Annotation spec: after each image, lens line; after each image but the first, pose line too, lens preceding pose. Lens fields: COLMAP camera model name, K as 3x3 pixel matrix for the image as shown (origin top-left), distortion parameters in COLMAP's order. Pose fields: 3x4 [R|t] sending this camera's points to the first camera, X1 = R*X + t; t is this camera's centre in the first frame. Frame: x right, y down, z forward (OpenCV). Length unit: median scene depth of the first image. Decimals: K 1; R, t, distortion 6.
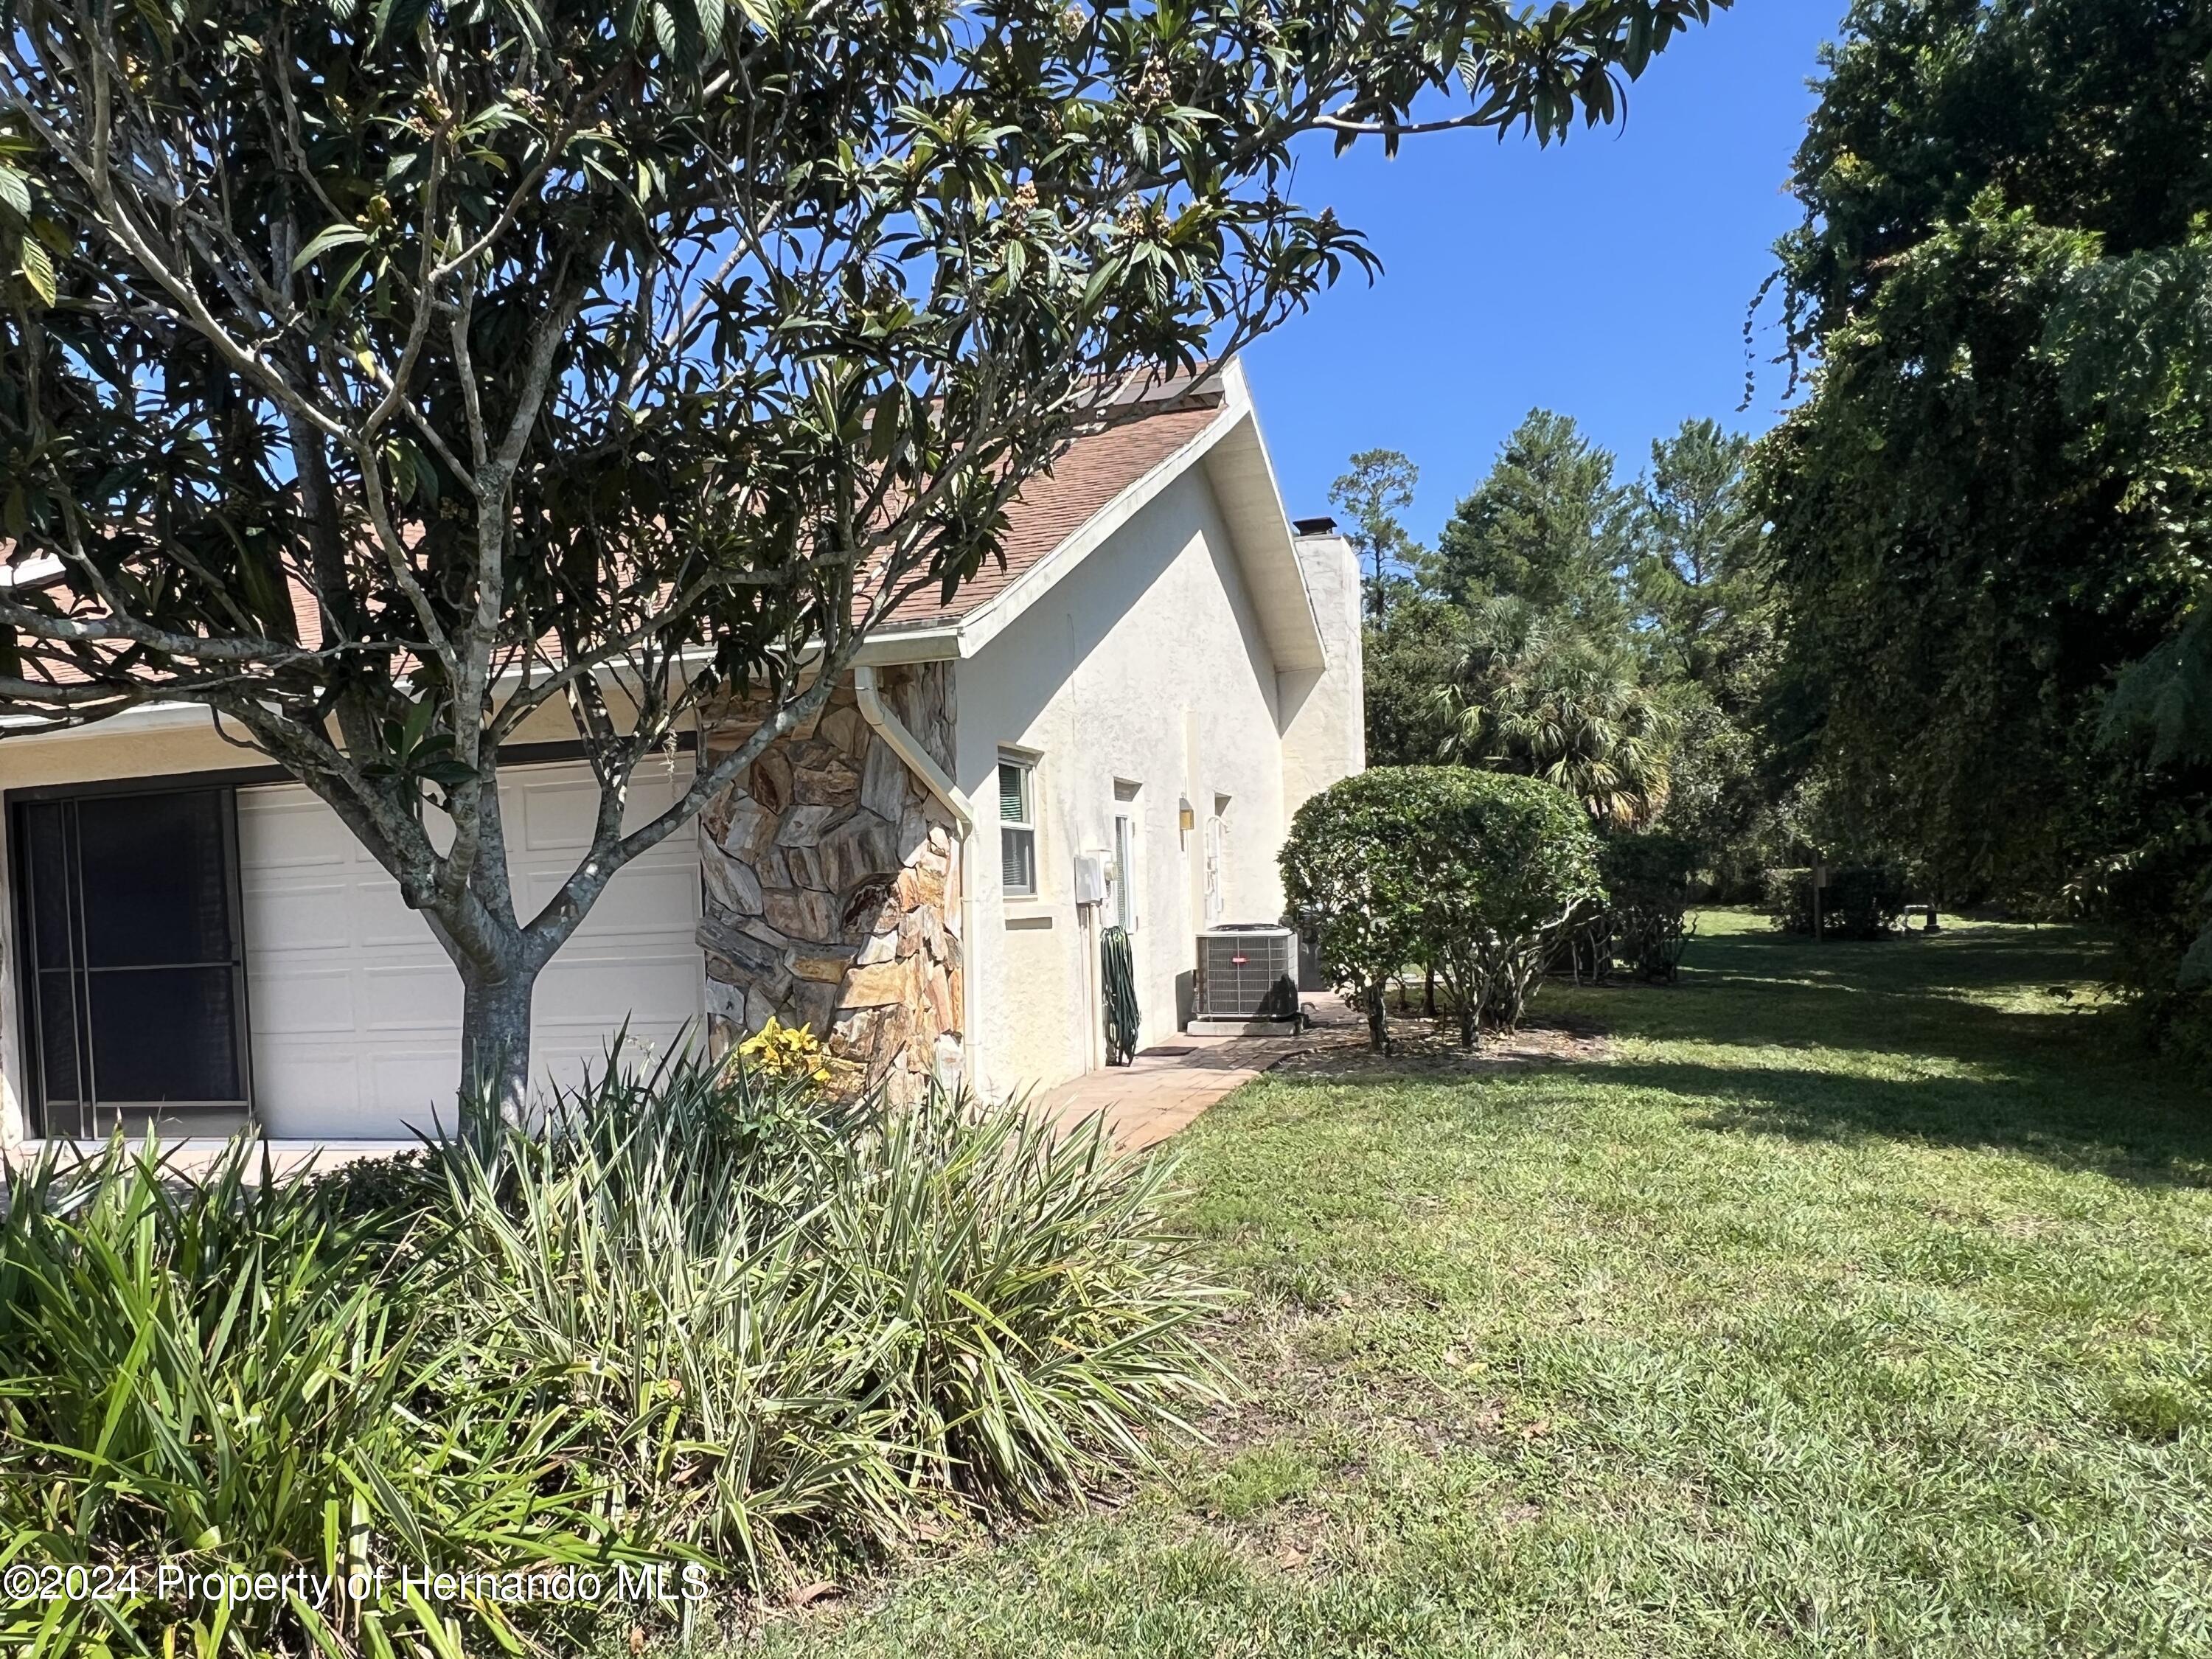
lens RADIAL K [[1635.5, 0, 1054.8], [0, 1635.5, 935.9], [0, 0, 1]] dist [0.008918, -0.001535]
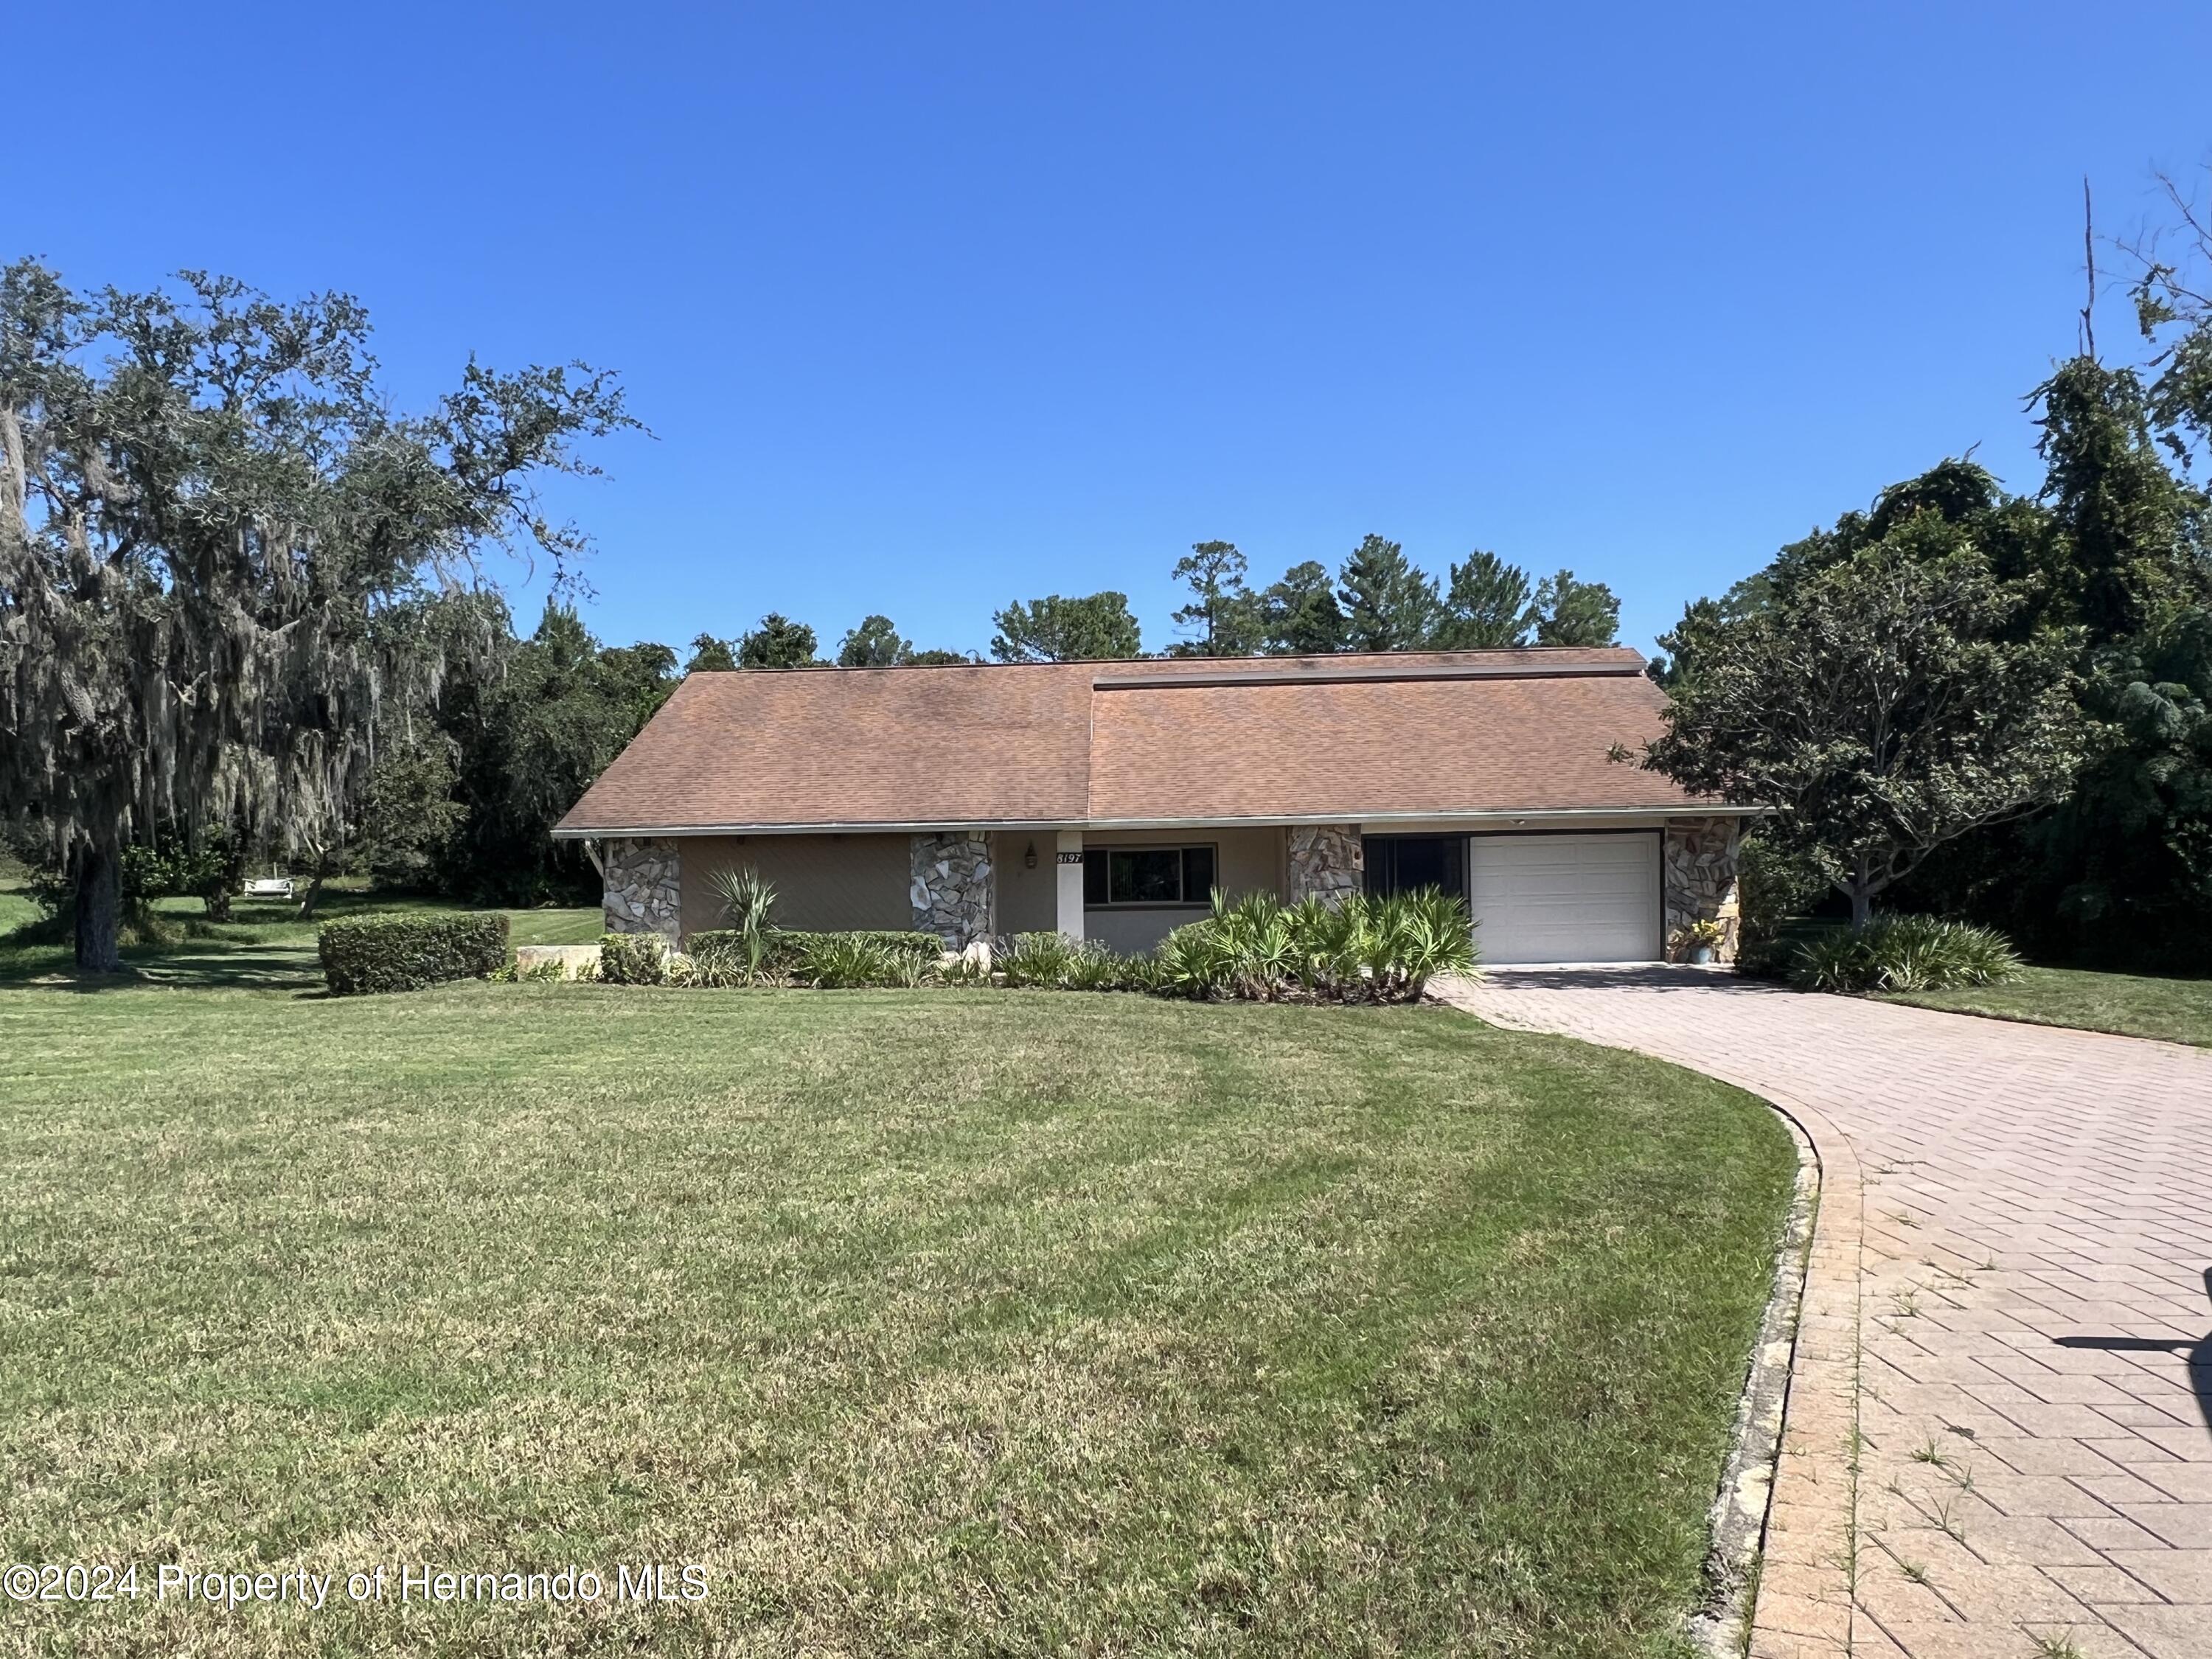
lens RADIAL K [[1635.5, 0, 1054.8], [0, 1635.5, 935.9], [0, 0, 1]] dist [0.008918, -0.001535]
pose [[0.968587, 0.019005, 0.247949, -2.130272], [-0.018909, 0.999817, -0.002768, 0.110866], [-0.247956, -0.002007, 0.968769, -1.728552]]
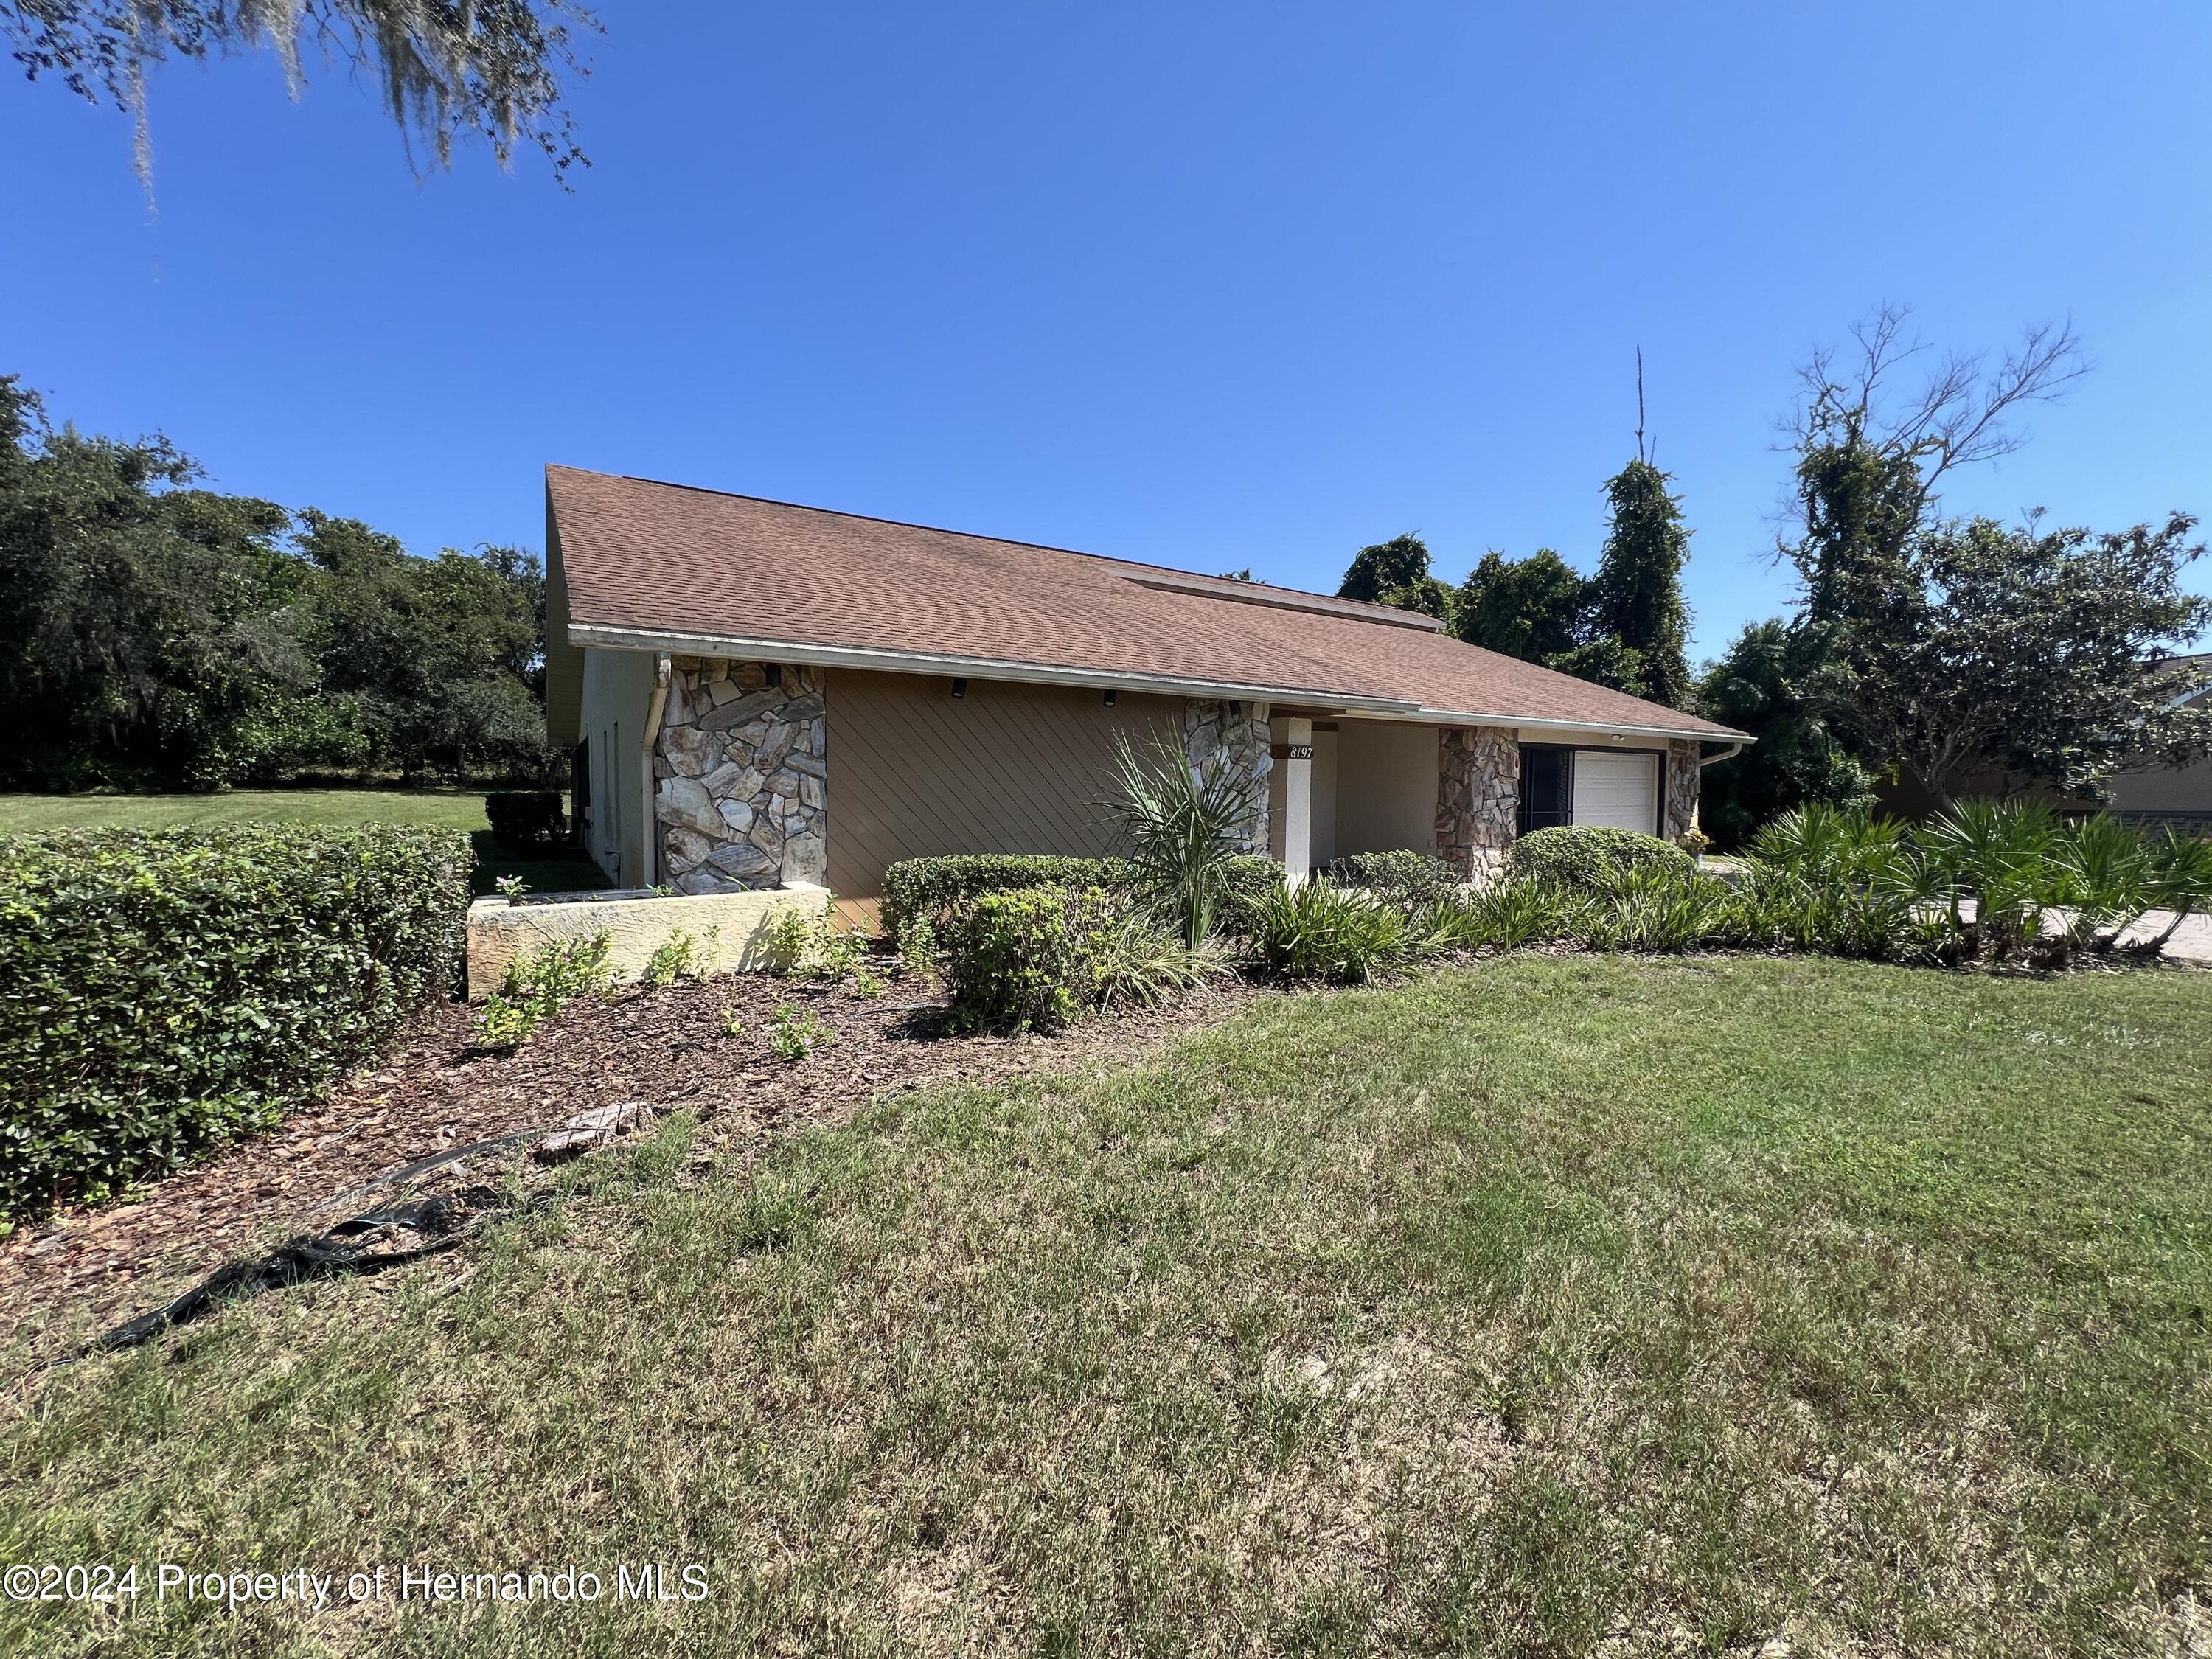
lens RADIAL K [[887.0, 0, 1106.0], [0, 887.0, 829.5], [0, 0, 1]] dist [-0.001705, -0.000409]
pose [[0.644867, 0.012442, 0.764193, -2.537518], [-0.019091, 0.999818, -0.000169, 0.073423], [-0.764056, -0.014480, 0.644987, 0.704438]]
